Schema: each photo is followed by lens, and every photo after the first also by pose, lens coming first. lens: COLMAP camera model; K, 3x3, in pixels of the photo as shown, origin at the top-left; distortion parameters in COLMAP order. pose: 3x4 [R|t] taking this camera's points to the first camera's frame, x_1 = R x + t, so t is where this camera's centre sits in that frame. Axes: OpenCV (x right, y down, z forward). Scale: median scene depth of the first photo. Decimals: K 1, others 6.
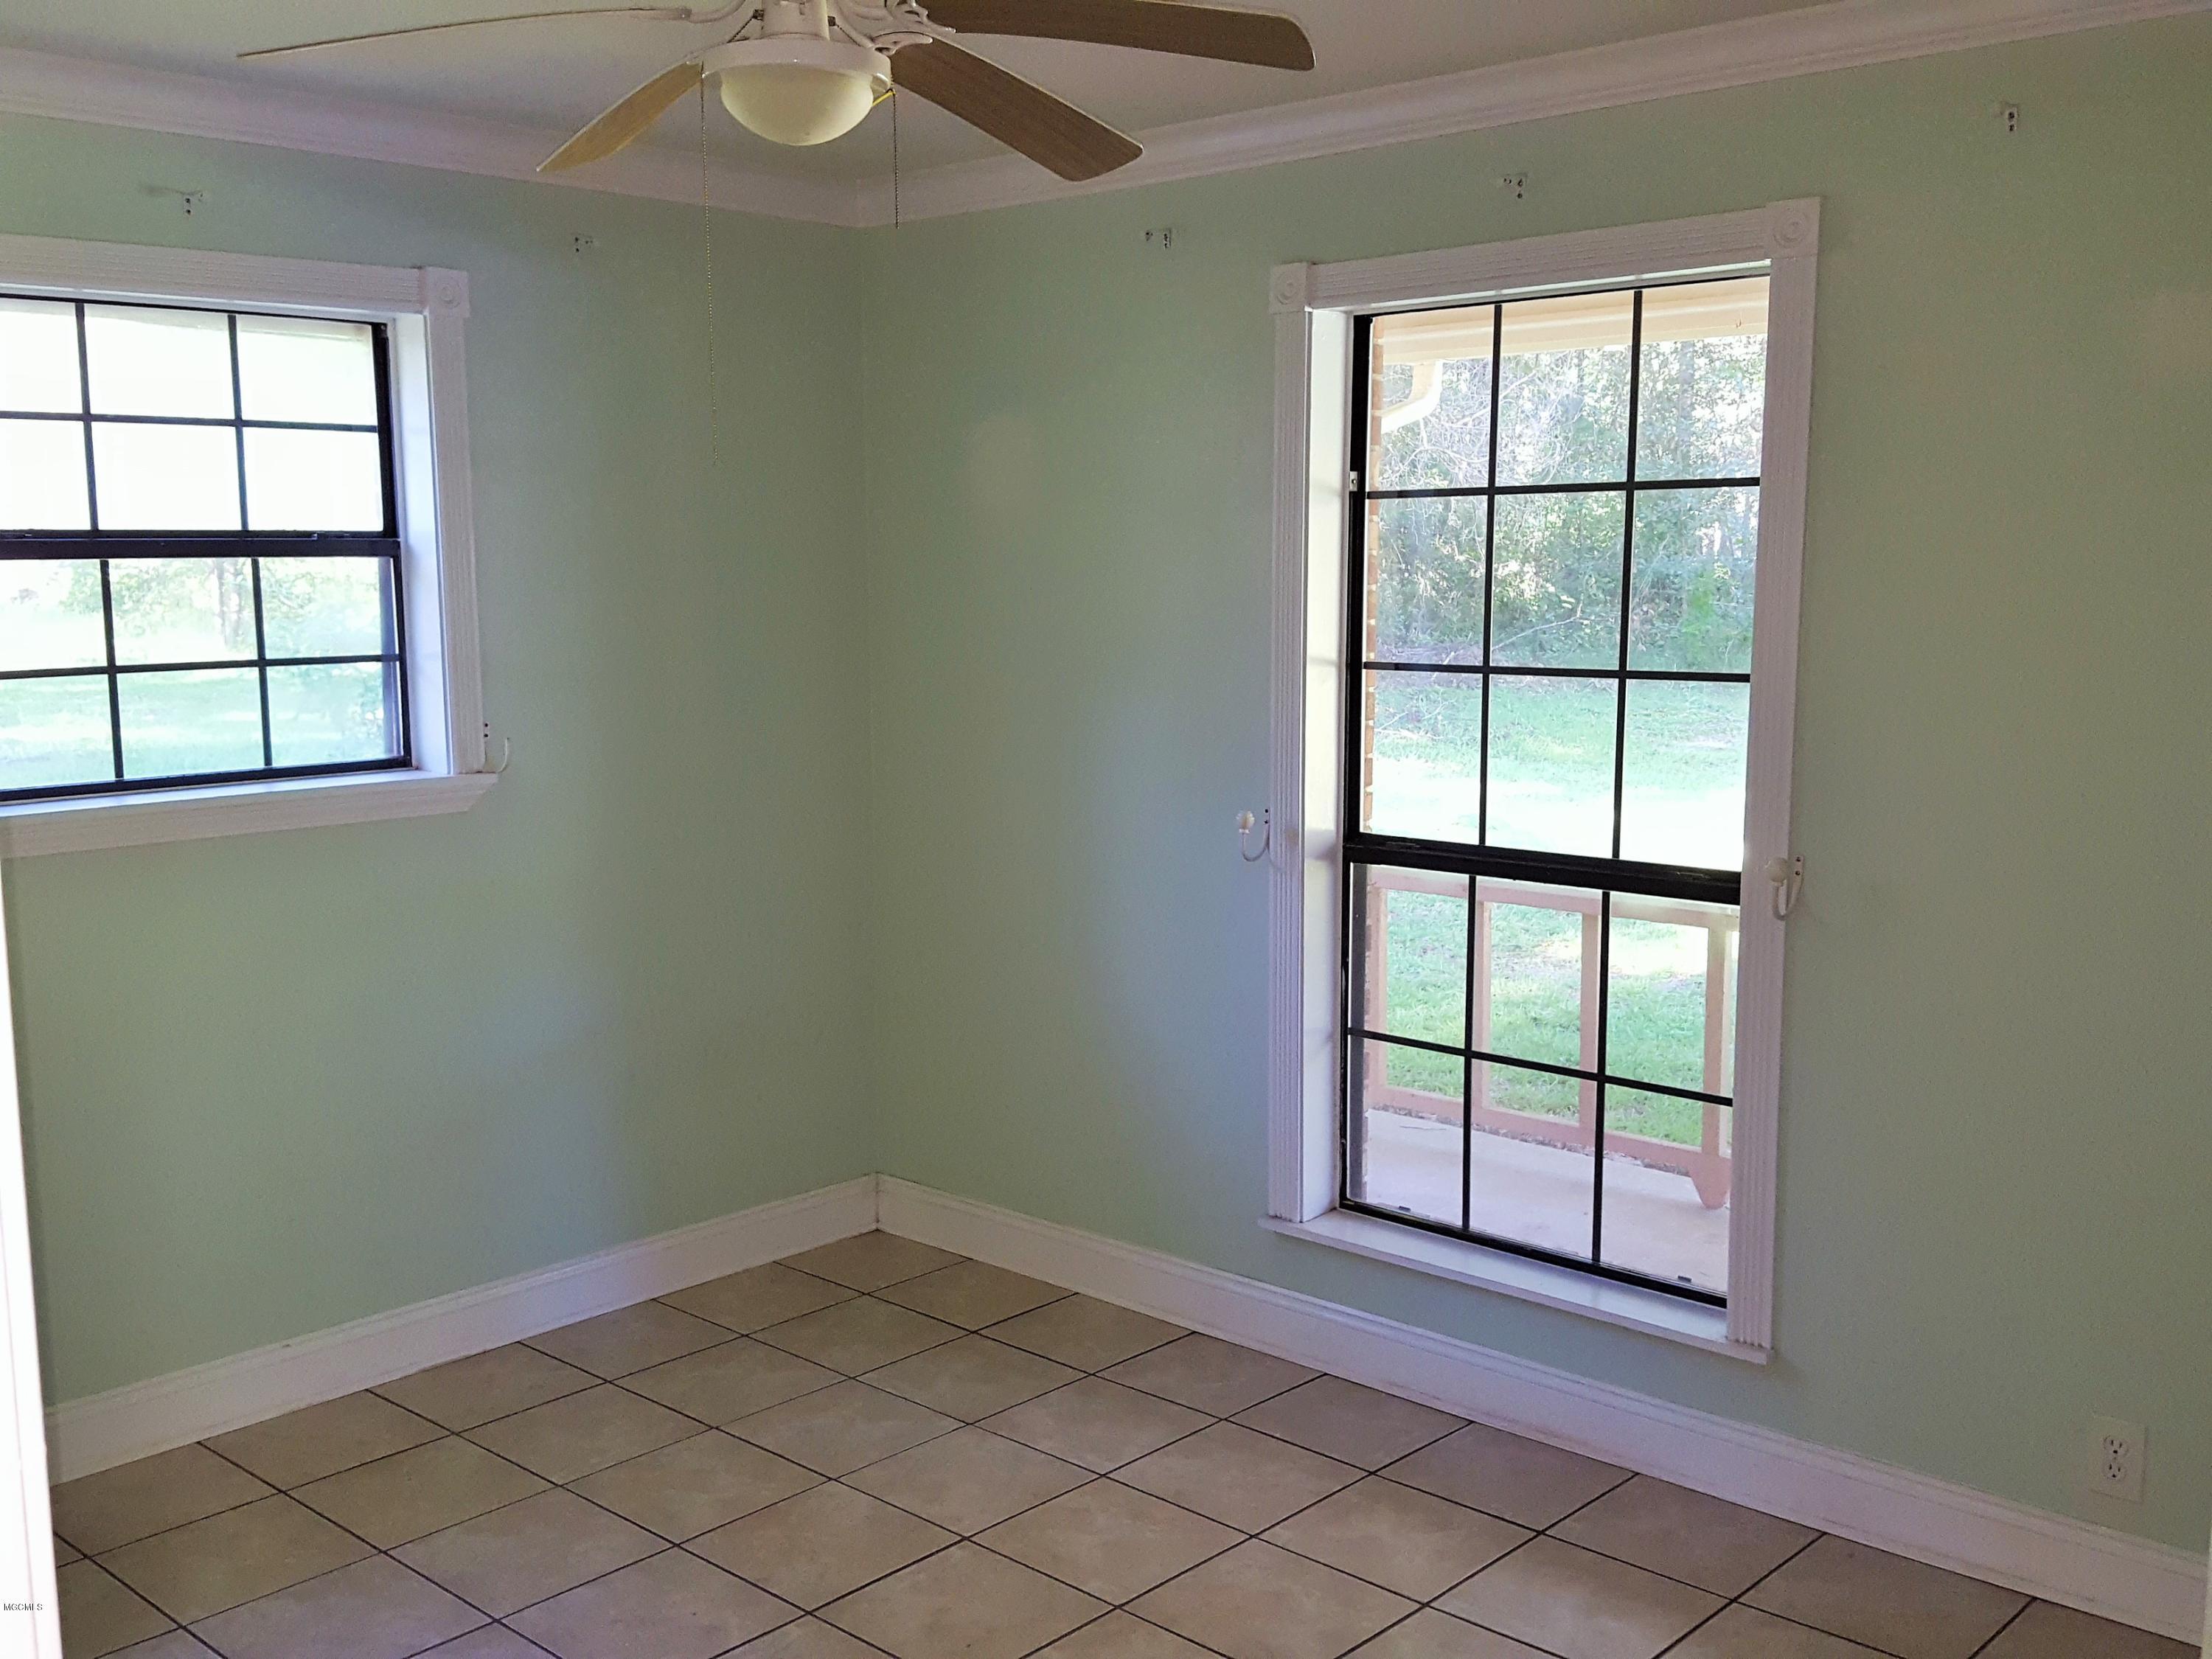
lens RADIAL K [[2221.2, 0, 1088.4], [0, 2221.2, 865.0], [0, 0, 1]] dist [0.029431, 0.000000]
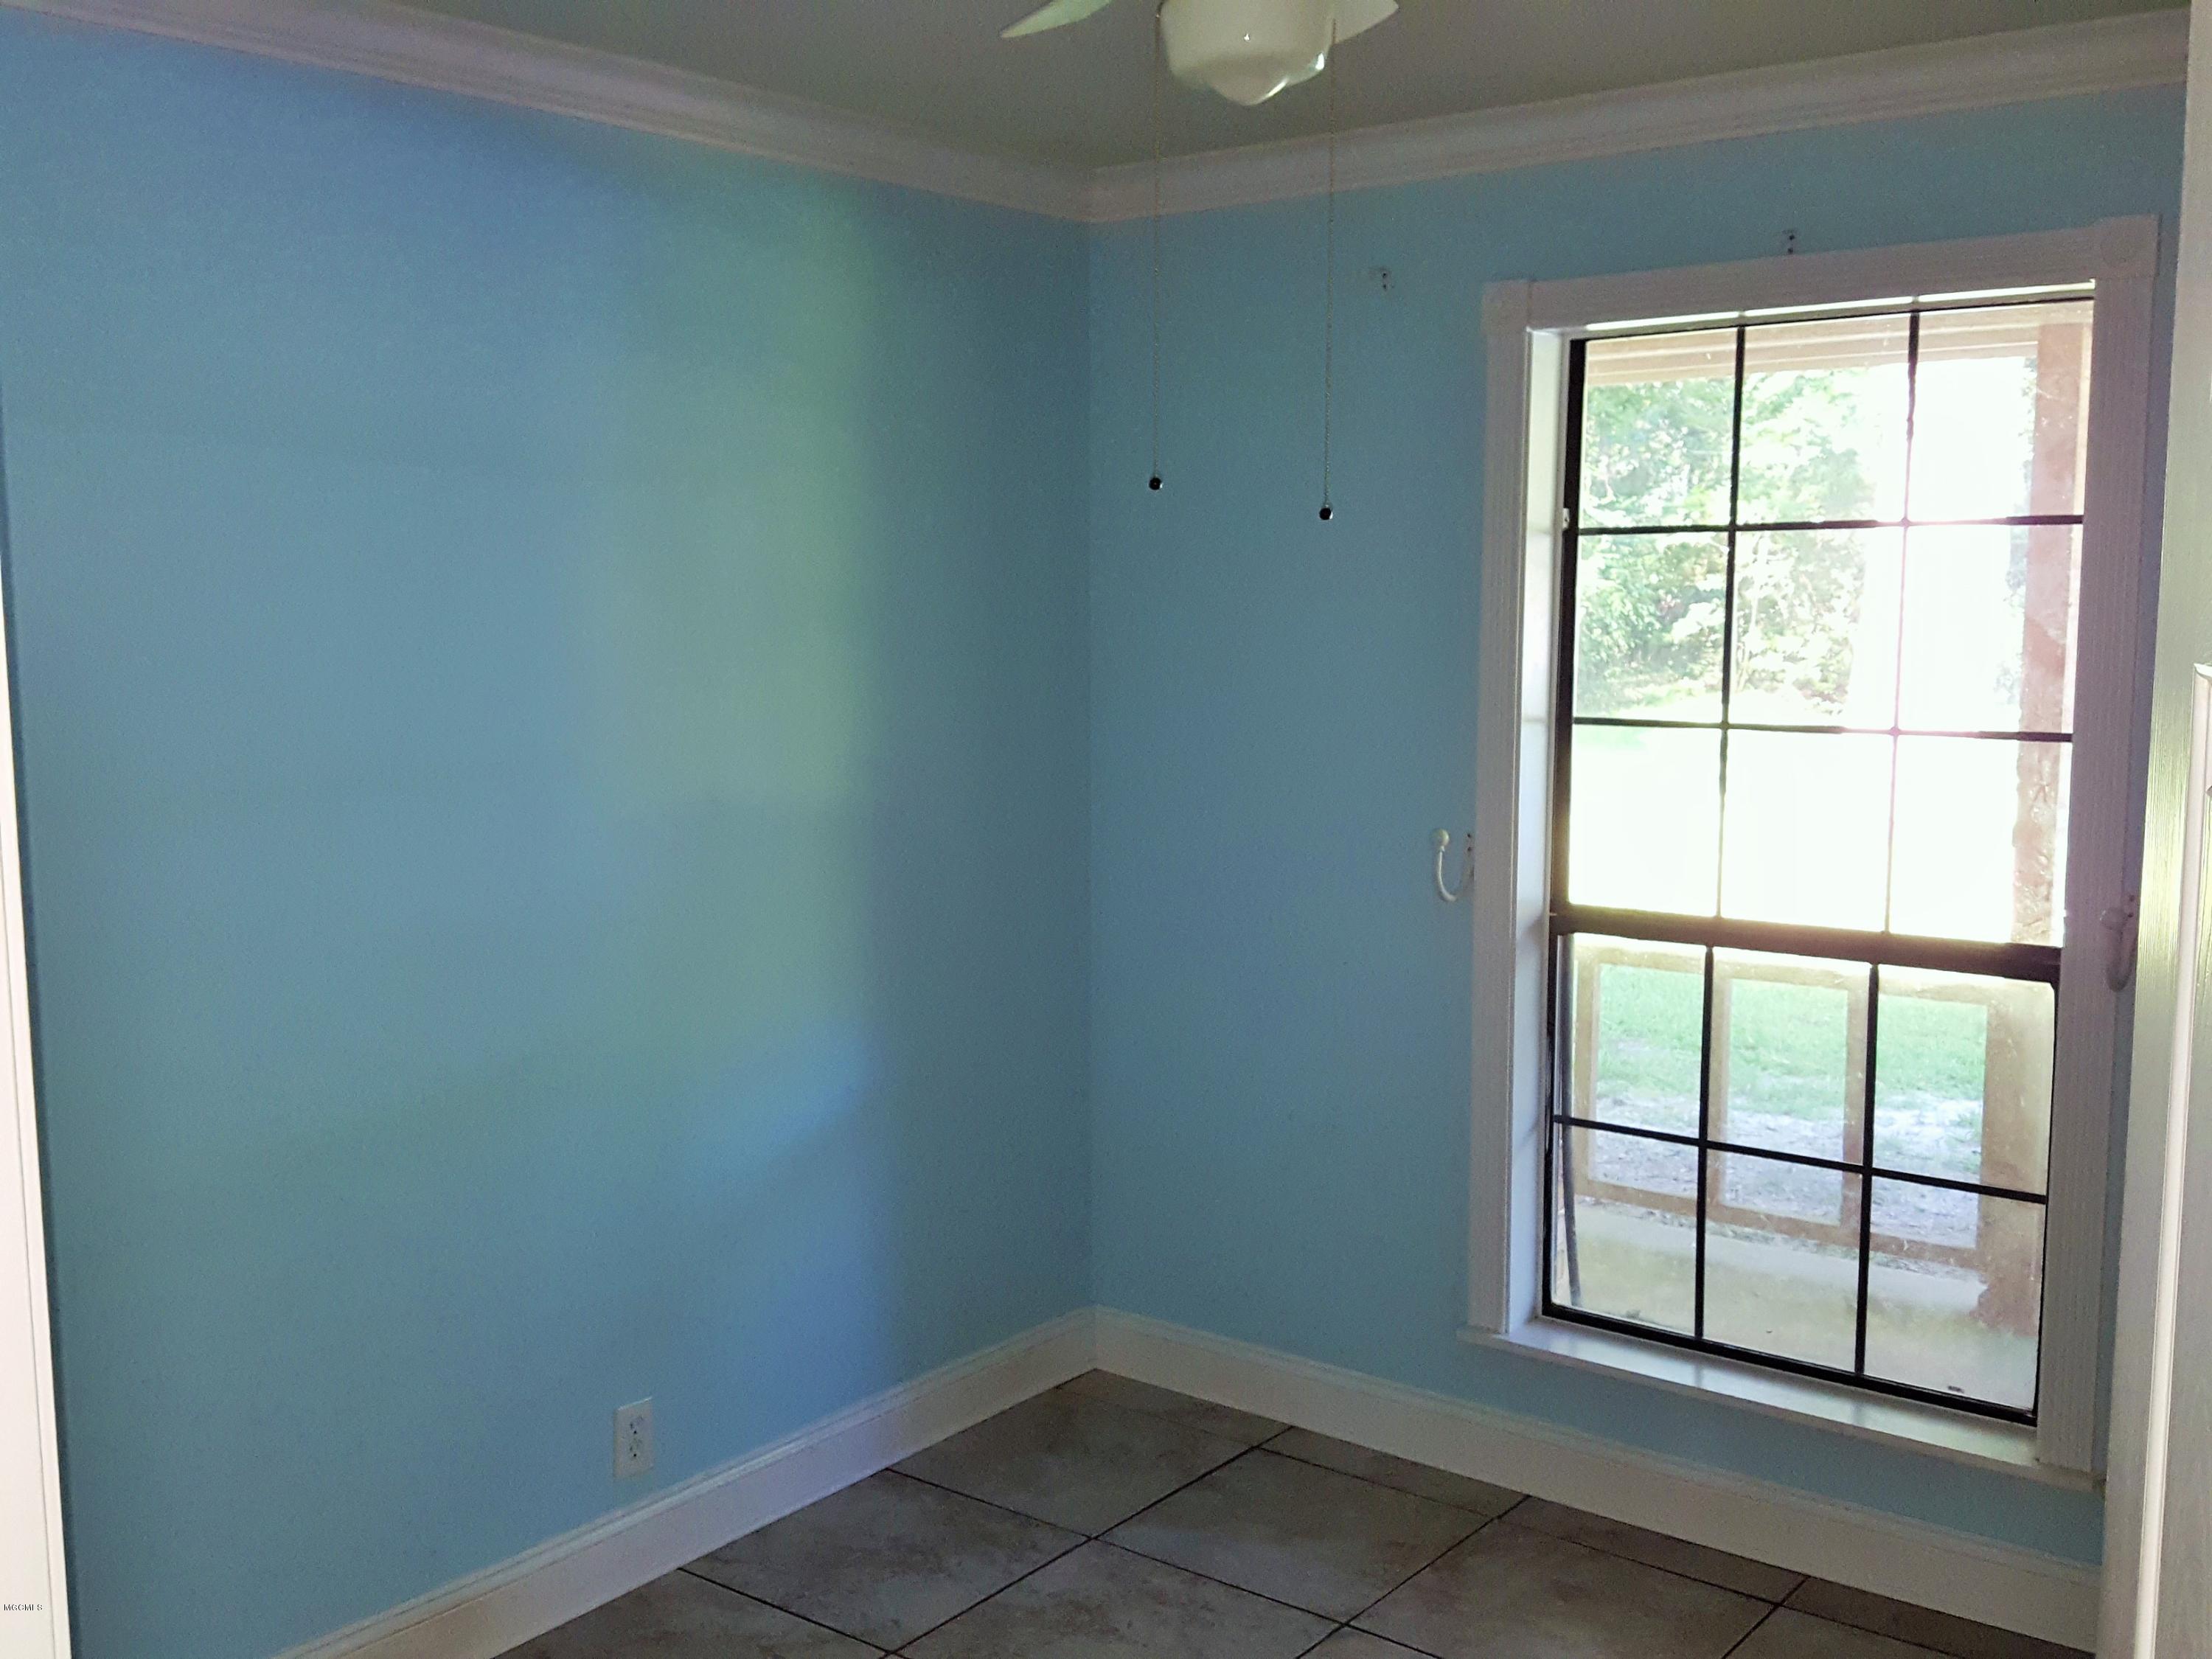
lens RADIAL K [[2120.7, 0, 1102.6], [0, 2120.7, 833.6], [0, 0, 1]] dist [0.002476, 0.000000]
pose [[0.994950, -0.008130, 0.100044, -0.156840], [0.010991, 0.999545, -0.028076, -0.020403], [-0.099770, 0.029033, 0.994587, 0.153107]]
